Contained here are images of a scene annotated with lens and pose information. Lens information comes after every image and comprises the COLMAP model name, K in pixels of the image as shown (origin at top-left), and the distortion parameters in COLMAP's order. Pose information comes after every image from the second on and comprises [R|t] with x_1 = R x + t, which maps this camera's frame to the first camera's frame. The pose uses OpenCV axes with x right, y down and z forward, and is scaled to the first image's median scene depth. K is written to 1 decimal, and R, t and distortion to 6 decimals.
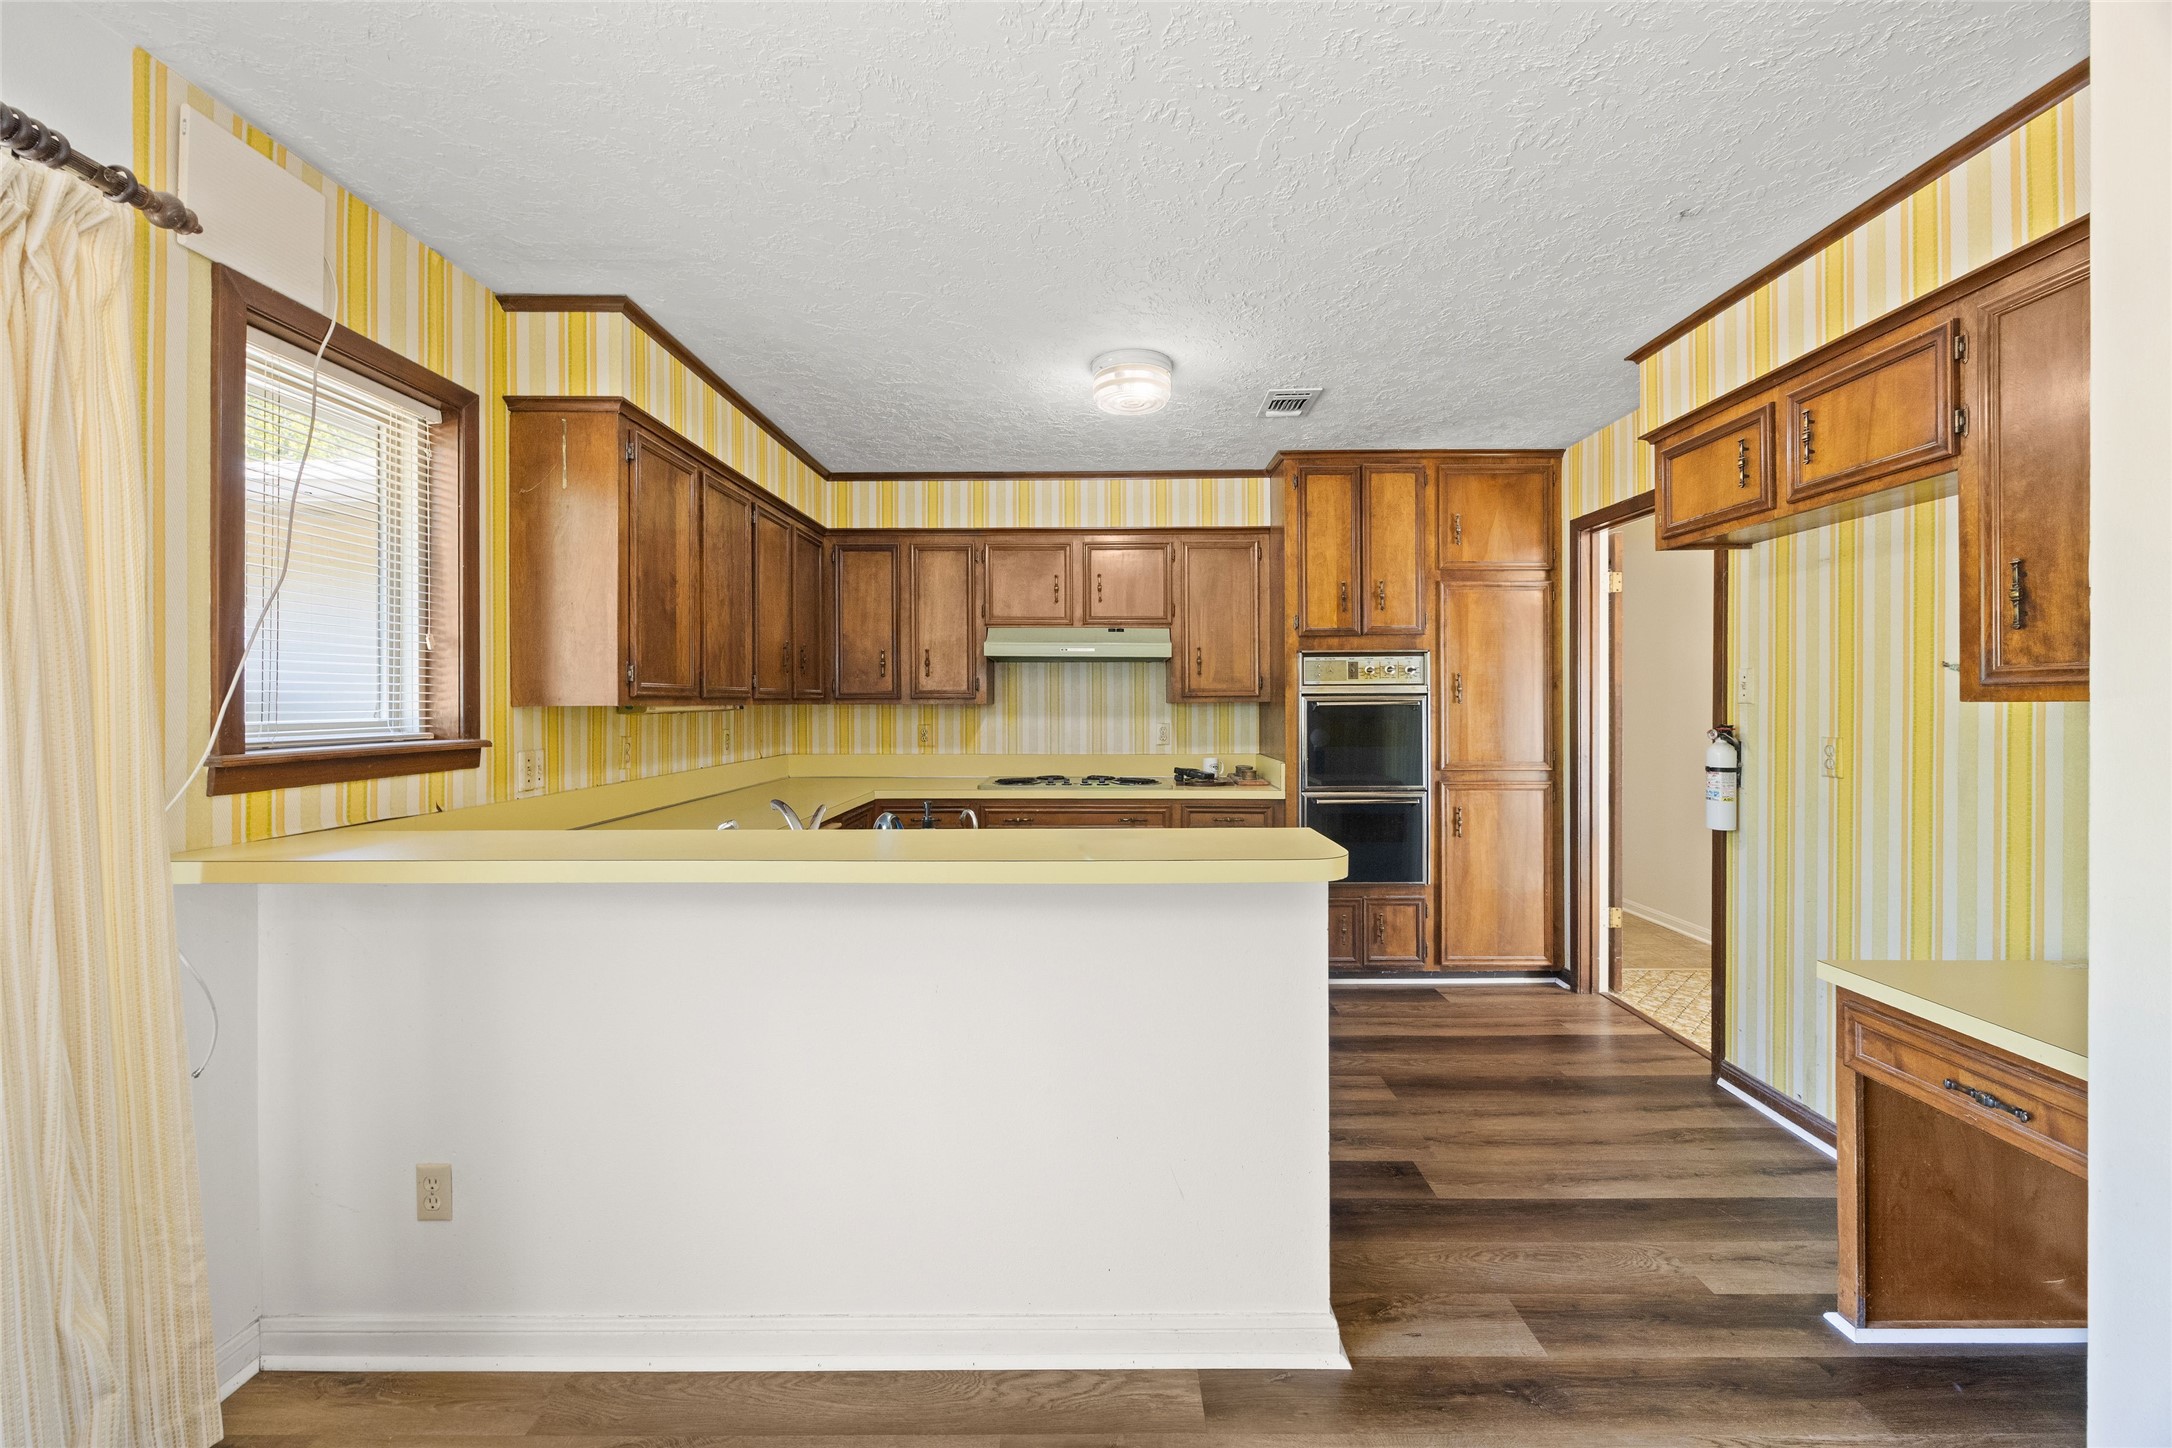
lens RADIAL K [[851.5, 0, 1092.5], [0, 851.5, 706.9], [0, 0, 1]] dist [-0.003288, 0.000492]
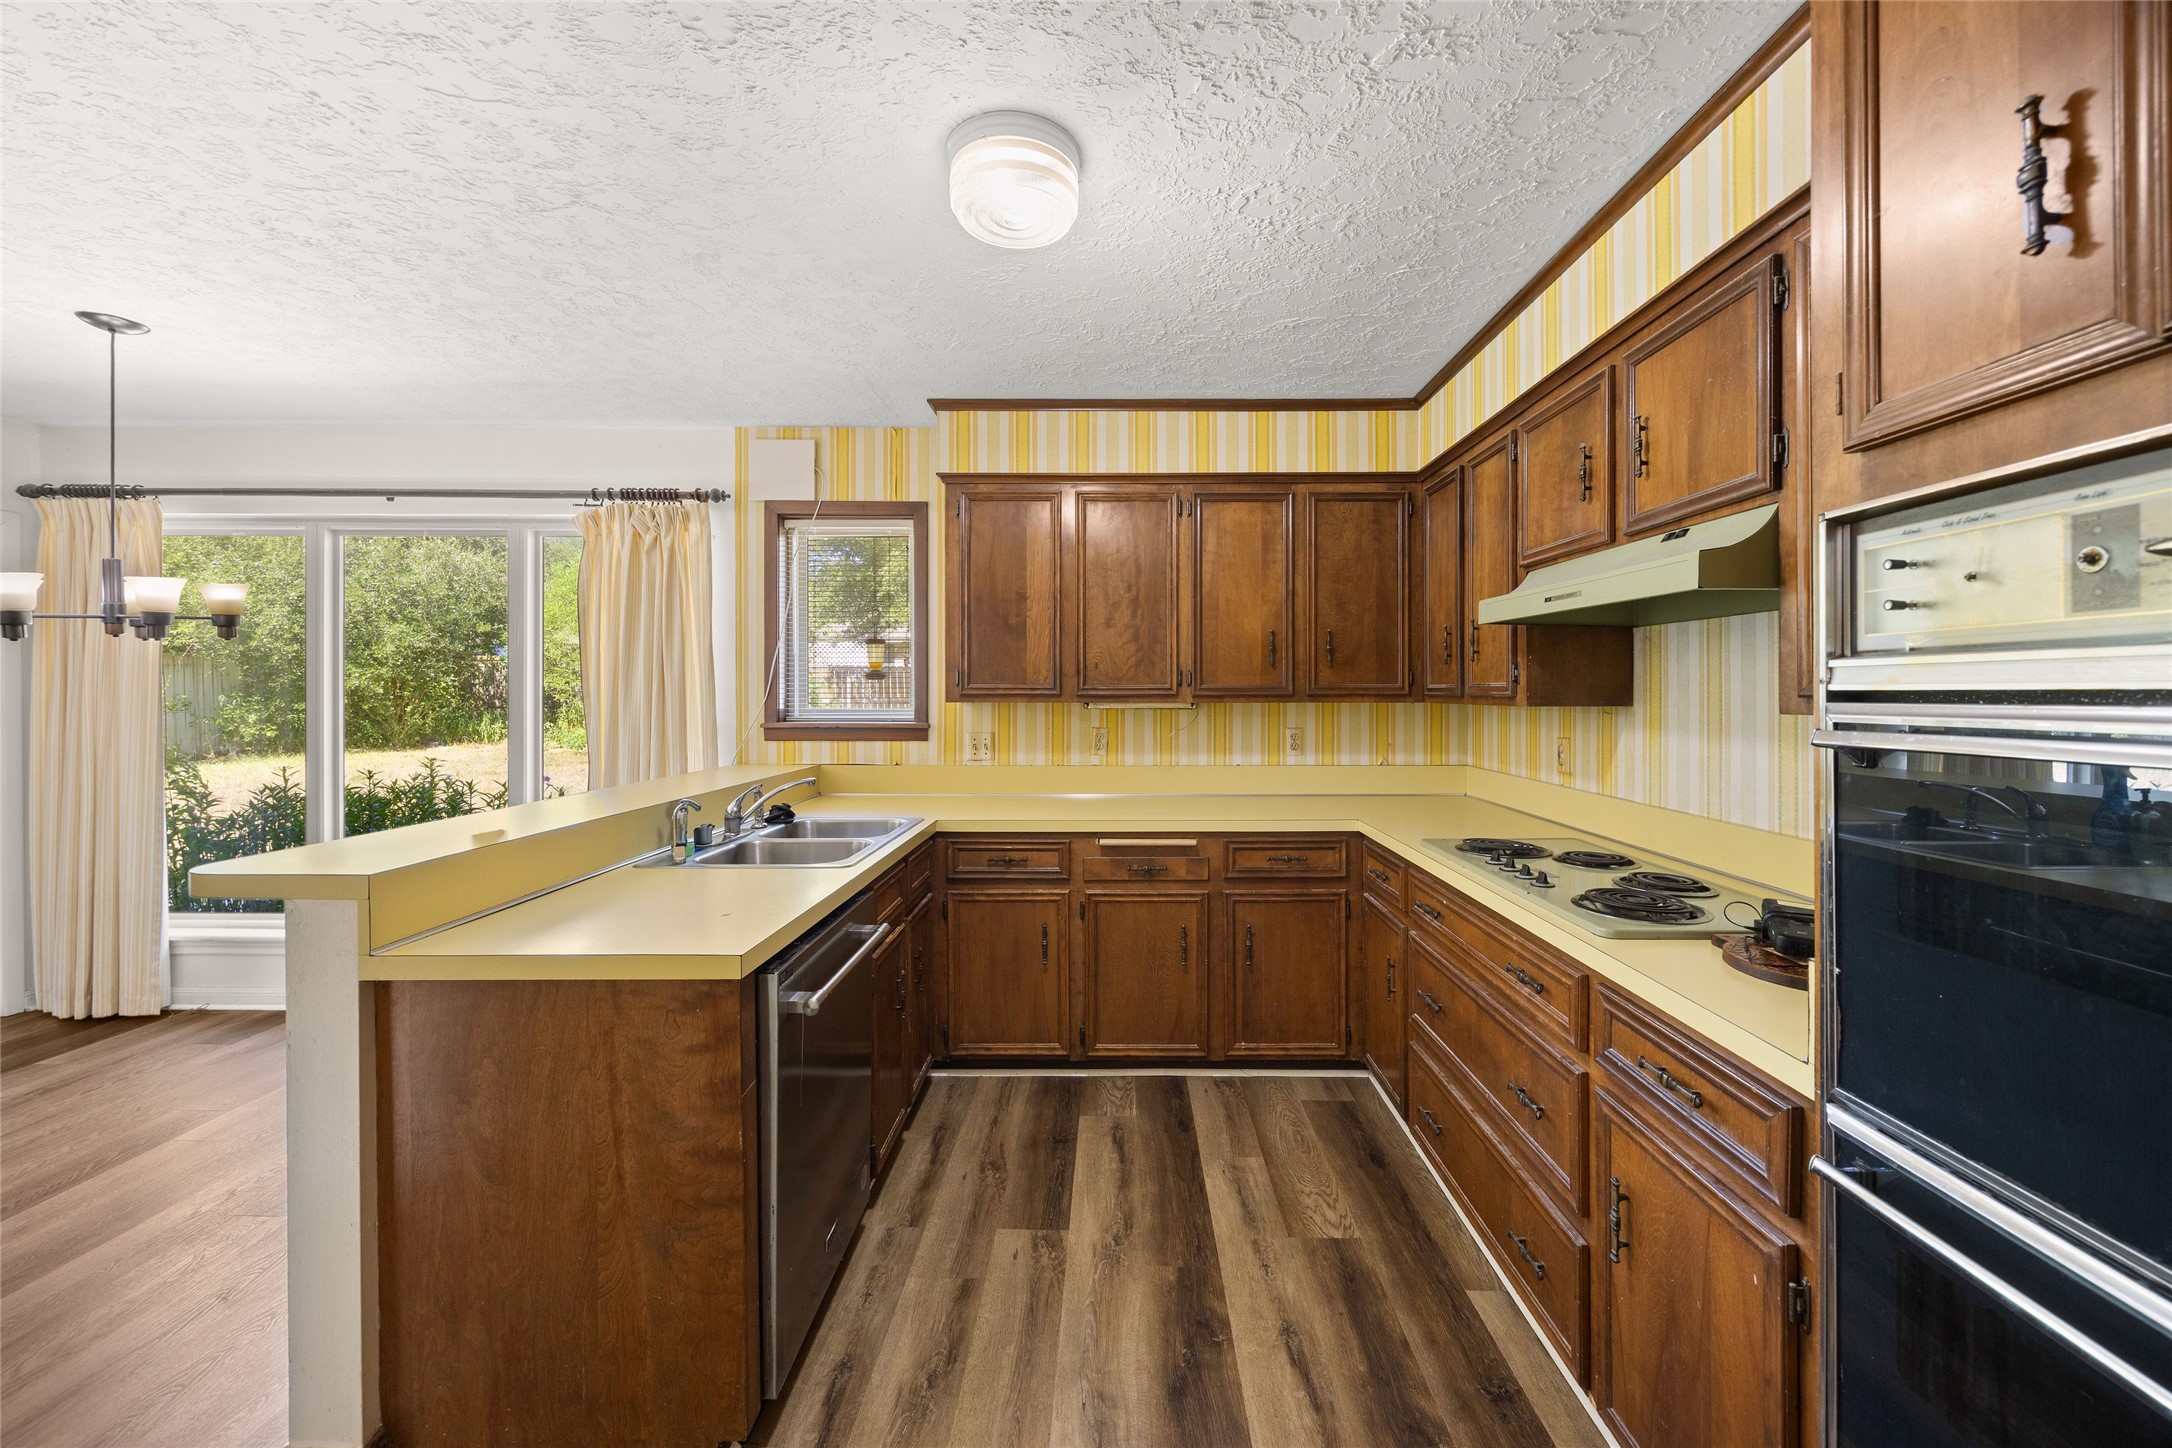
lens RADIAL K [[851.5, 0, 1132.3], [0, 851.5, 683.3], [0, 0, 1]] dist [-0.003288, 0.000492]
pose [[0.000533, -0.008259, -0.999966, 0.706680], [-0.006946, 0.999942, -0.008263, -0.019989], [0.999976, 0.006950, 0.000476, 1.159604]]
